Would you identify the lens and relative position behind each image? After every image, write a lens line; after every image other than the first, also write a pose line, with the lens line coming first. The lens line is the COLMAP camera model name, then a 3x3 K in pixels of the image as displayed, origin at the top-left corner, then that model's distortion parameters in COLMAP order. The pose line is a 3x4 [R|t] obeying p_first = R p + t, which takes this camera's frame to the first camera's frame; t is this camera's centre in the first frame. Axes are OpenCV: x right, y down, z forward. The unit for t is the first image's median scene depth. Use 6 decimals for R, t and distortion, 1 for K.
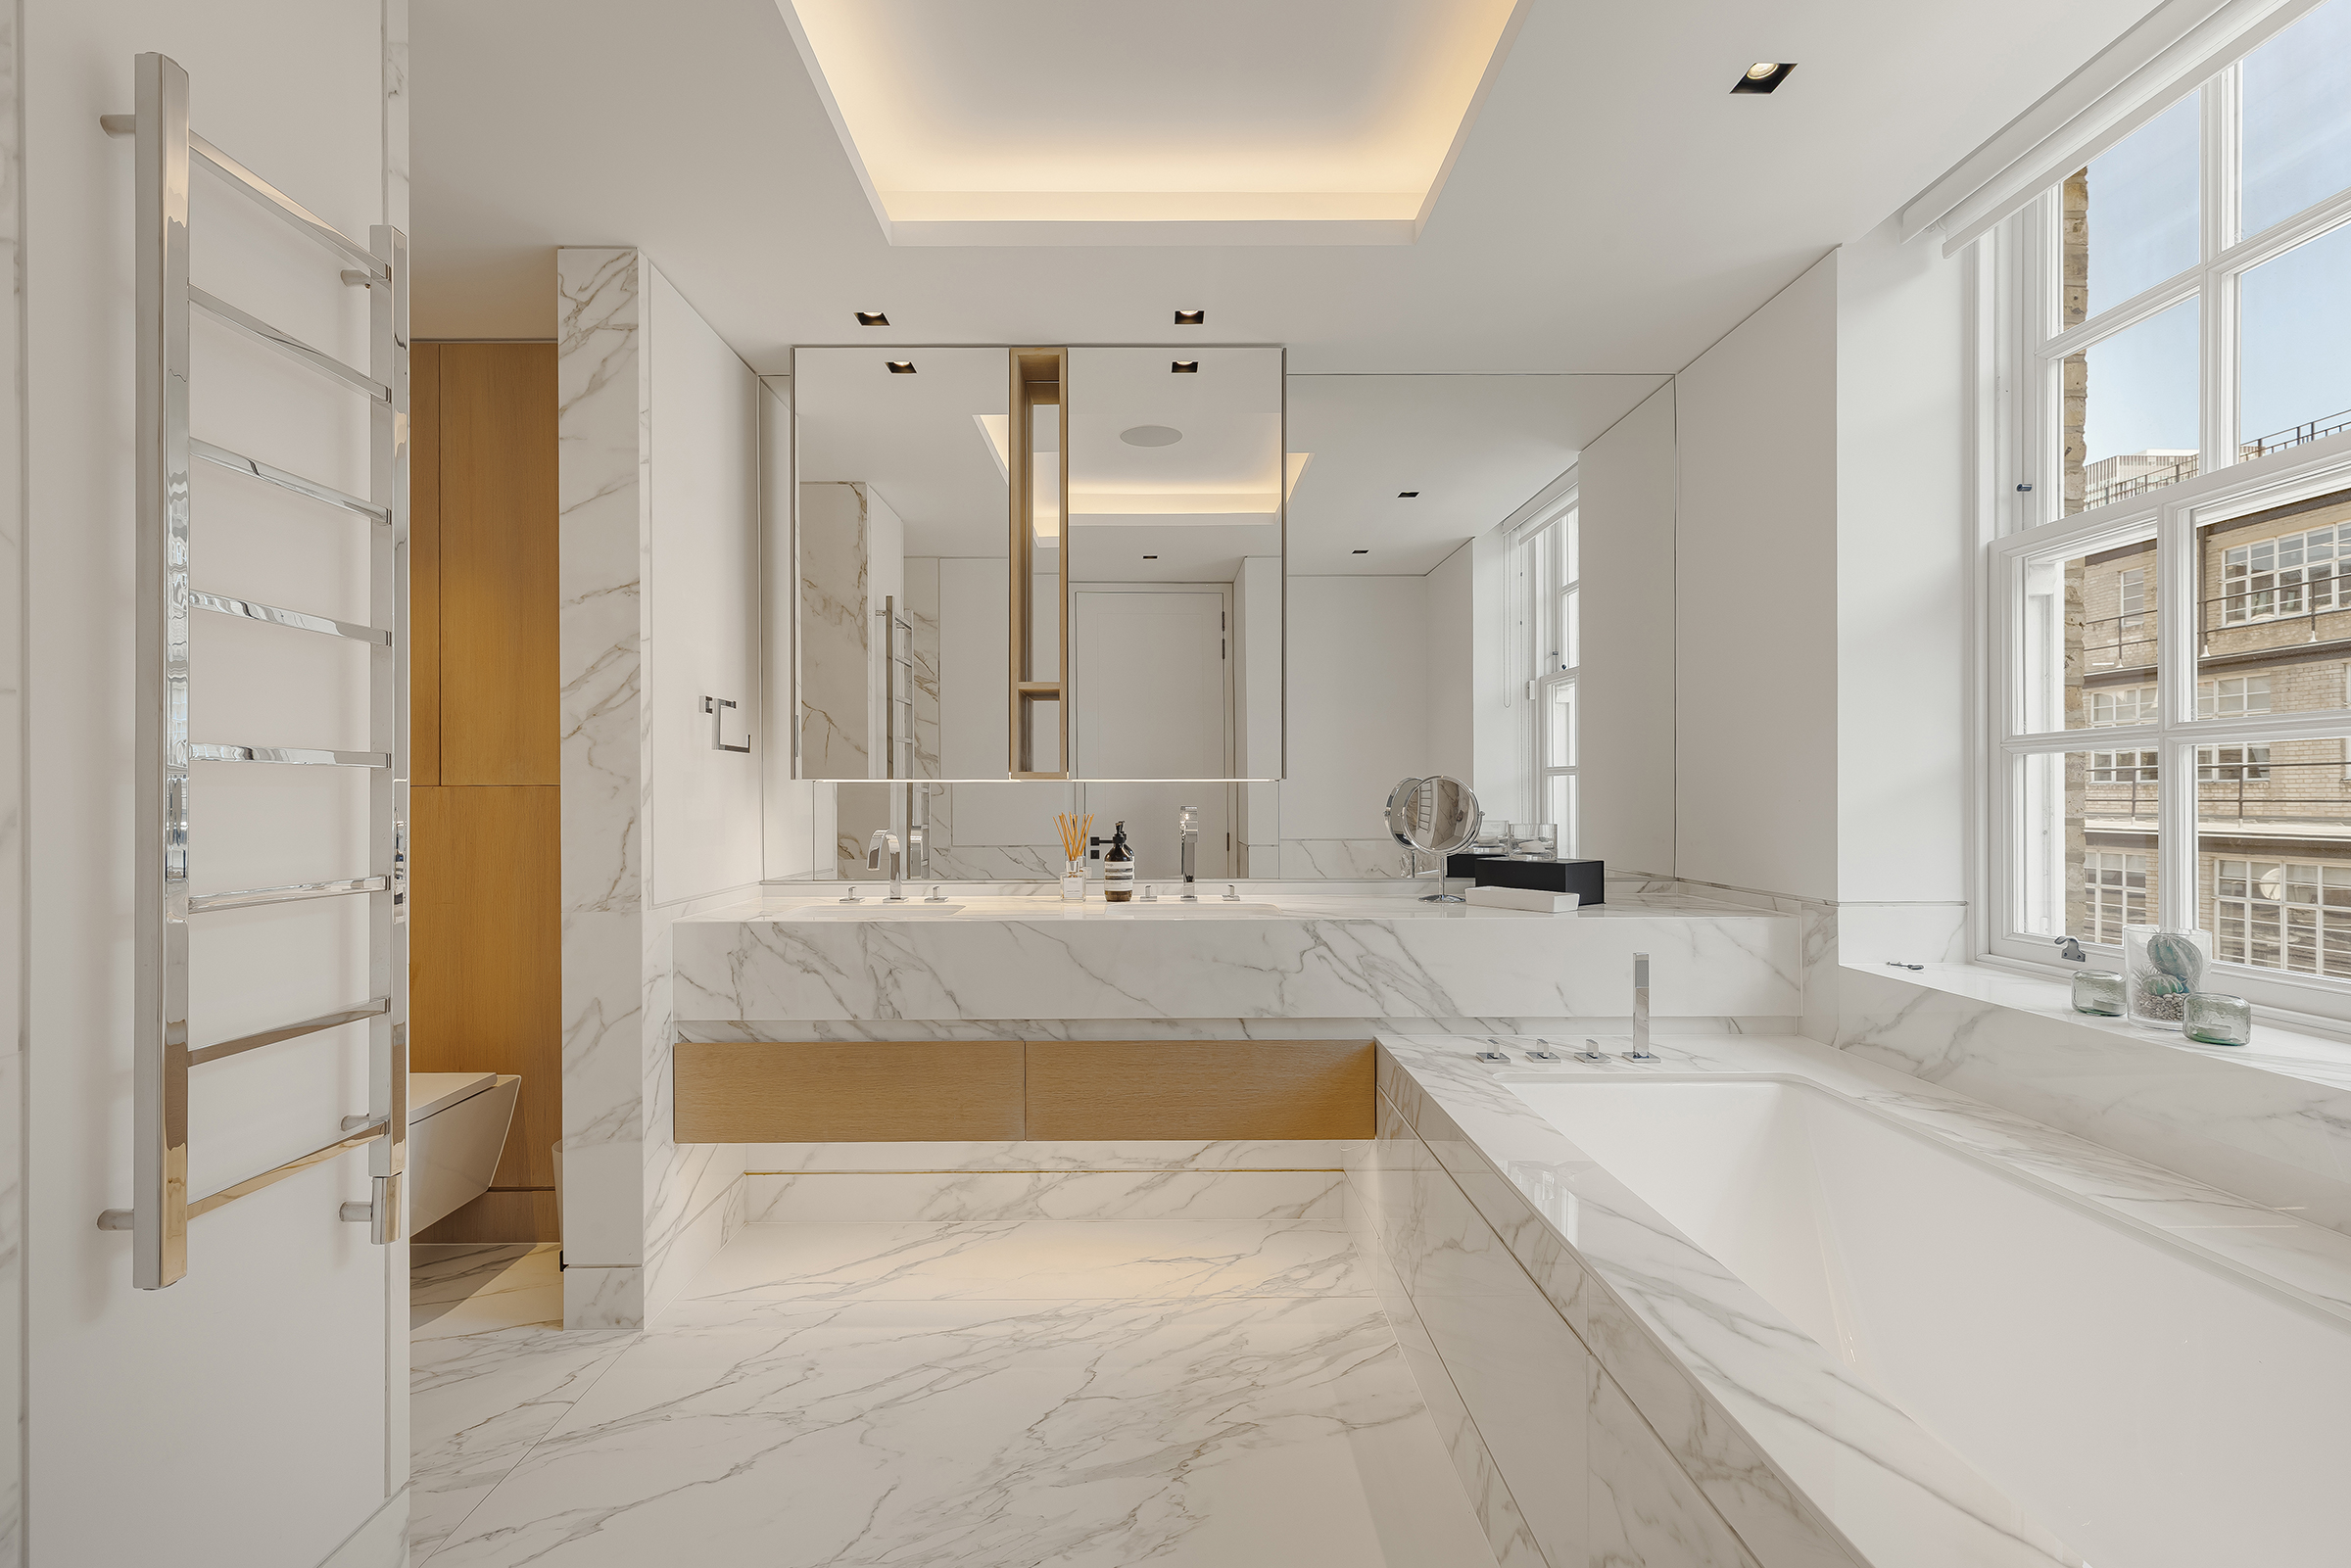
lens RADIAL K [[1082.8, 0, 1183.0], [0, 1082.8, 816.0], [0, 0, 1]] dist [0.004888, -0.001485]
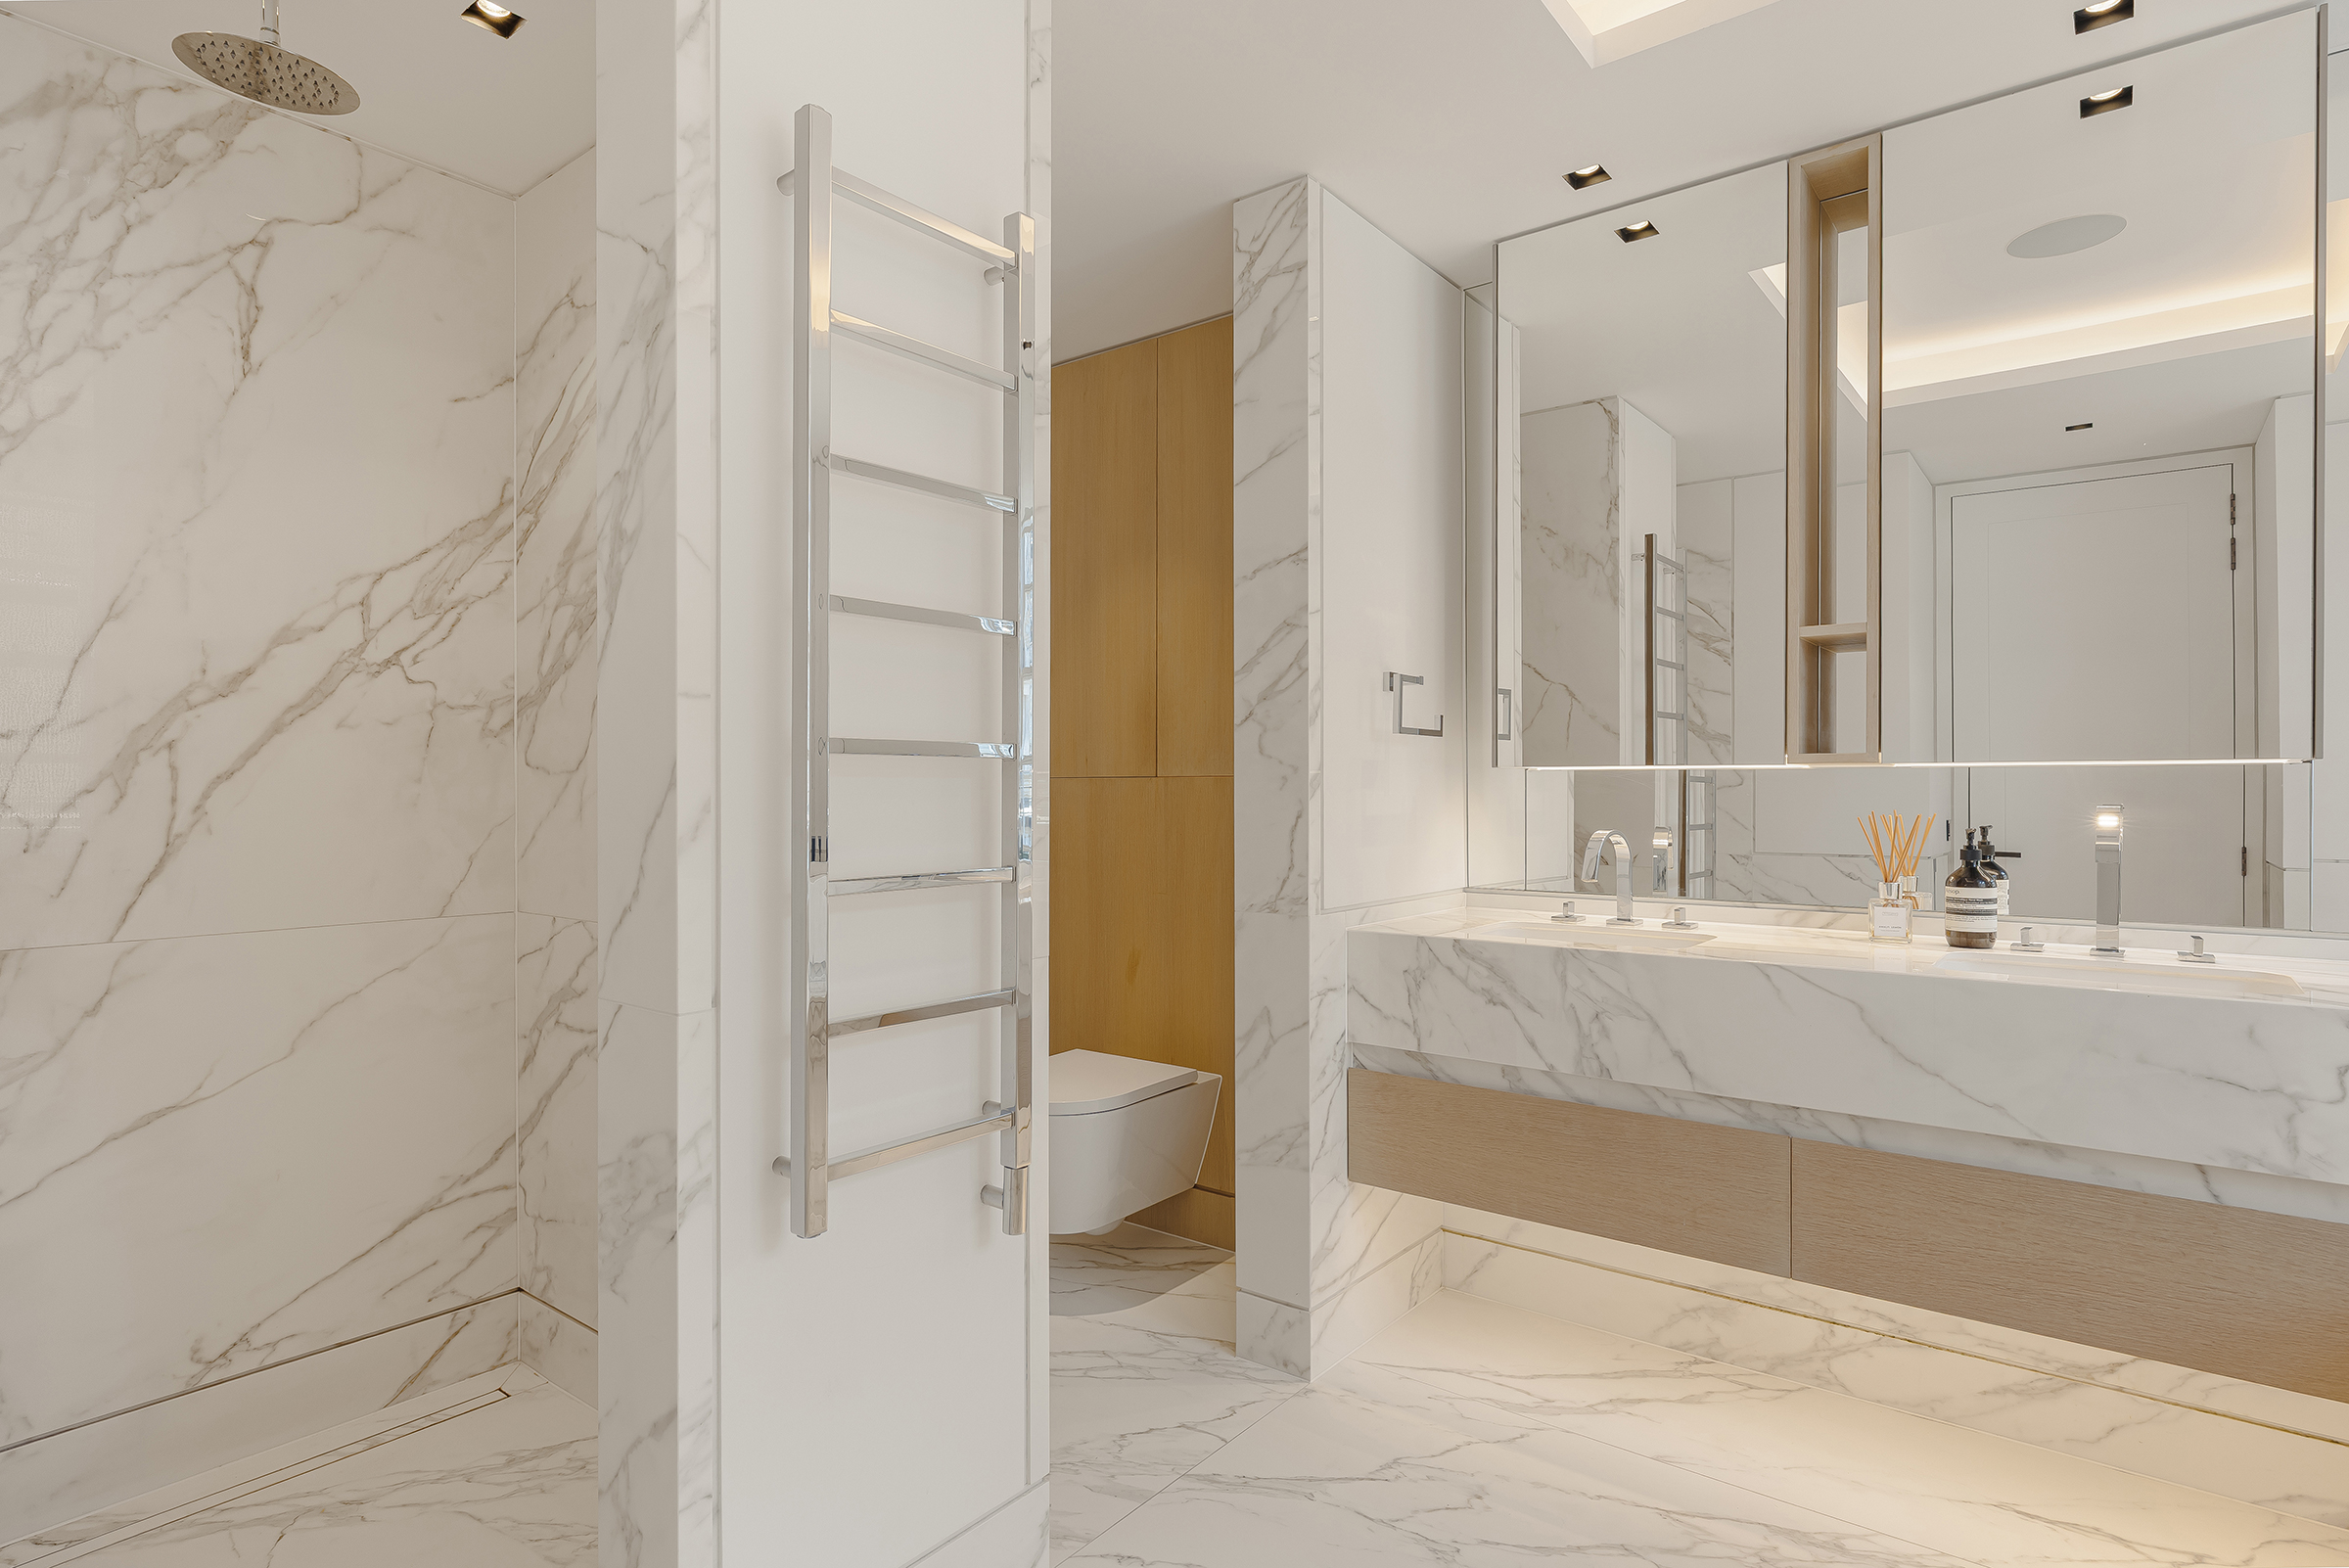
lens RADIAL K [[1232.8, 0, 1163.5], [0, 1232.8, 803.5], [0, 0, 1]] dist [0.000054, -0.000474]
pose [[0.763738, 0.010286, -0.645444, 0.059483], [-0.013507, 0.999909, -0.000047, -0.002861], [0.645385, 0.008755, 0.763807, 0.130479]]
